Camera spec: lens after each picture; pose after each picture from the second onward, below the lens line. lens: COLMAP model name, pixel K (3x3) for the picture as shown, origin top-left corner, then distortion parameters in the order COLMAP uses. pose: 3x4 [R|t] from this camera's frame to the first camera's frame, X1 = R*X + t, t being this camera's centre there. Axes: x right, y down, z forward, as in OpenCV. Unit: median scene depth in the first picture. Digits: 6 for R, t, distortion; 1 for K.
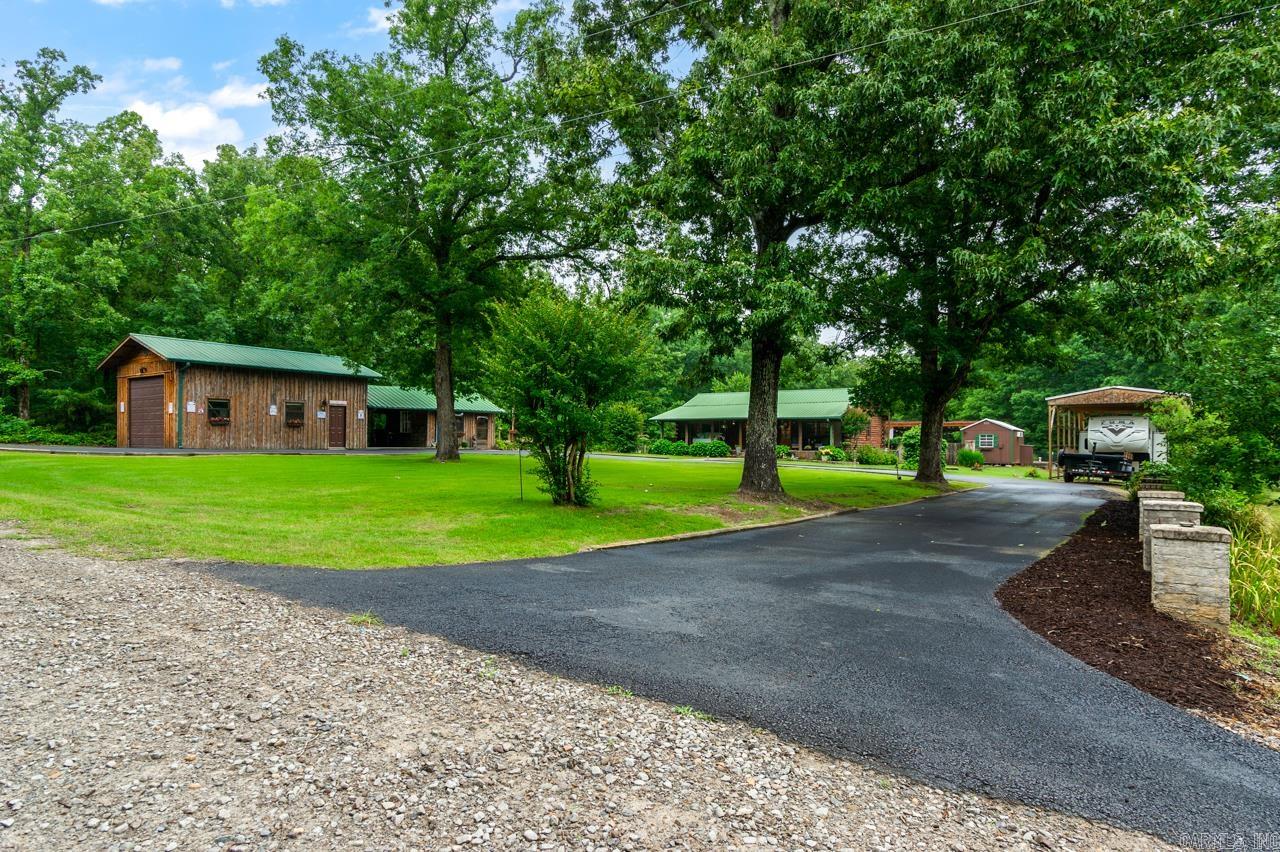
lens RADIAL K [[696.2, 0, 635.7], [0, 696.2, 435.7], [0, 0, 1]] dist [0.000148, 0.000748]
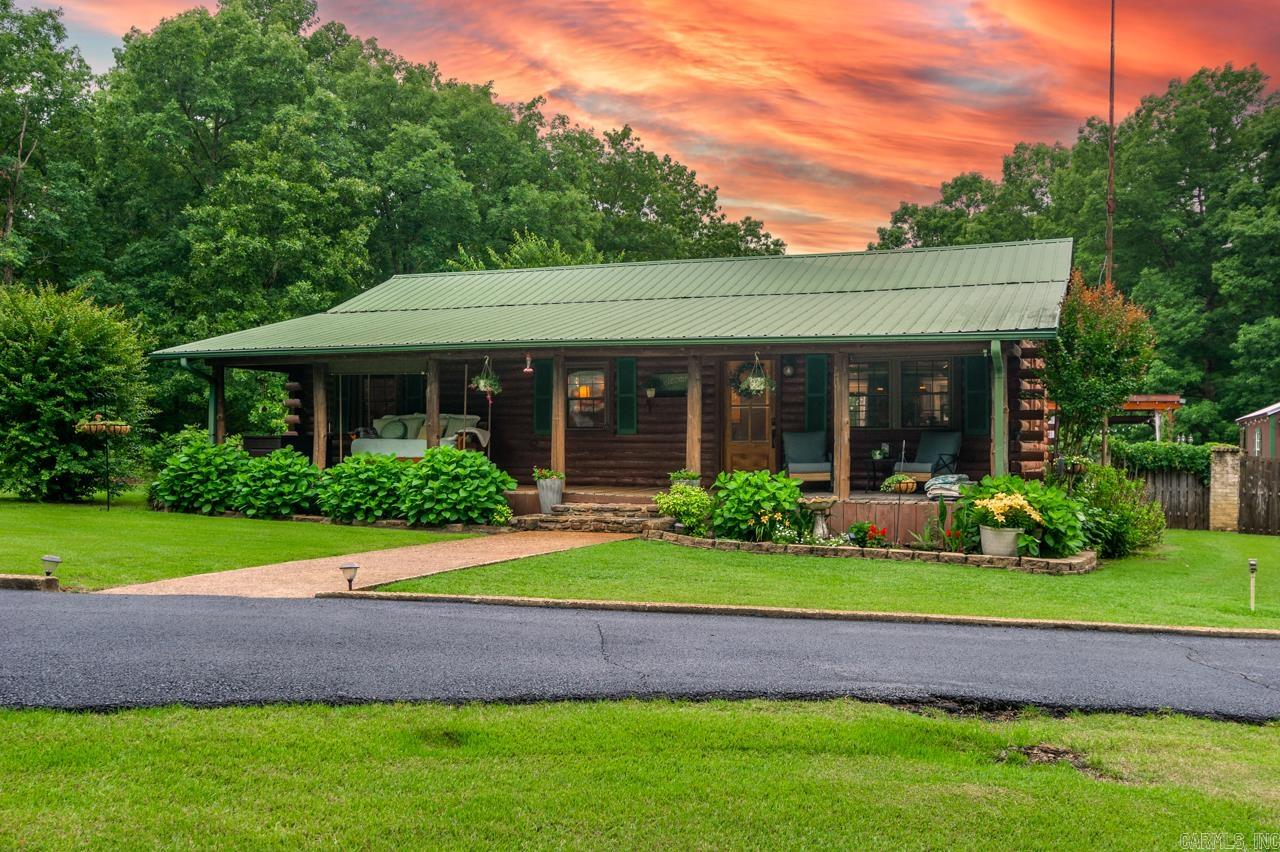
lens RADIAL K [[1259.9, 0, 638.7], [0, 1259.9, 423.8], [0, 0, 1]] dist [-0.005418, 0.000000]
pose [[0.972483, 0.005152, 0.232917, 0.122029], [-0.002748, 0.999940, -0.010646, 0.004681], [-0.232958, 0.009713, 0.972438, 0.899784]]
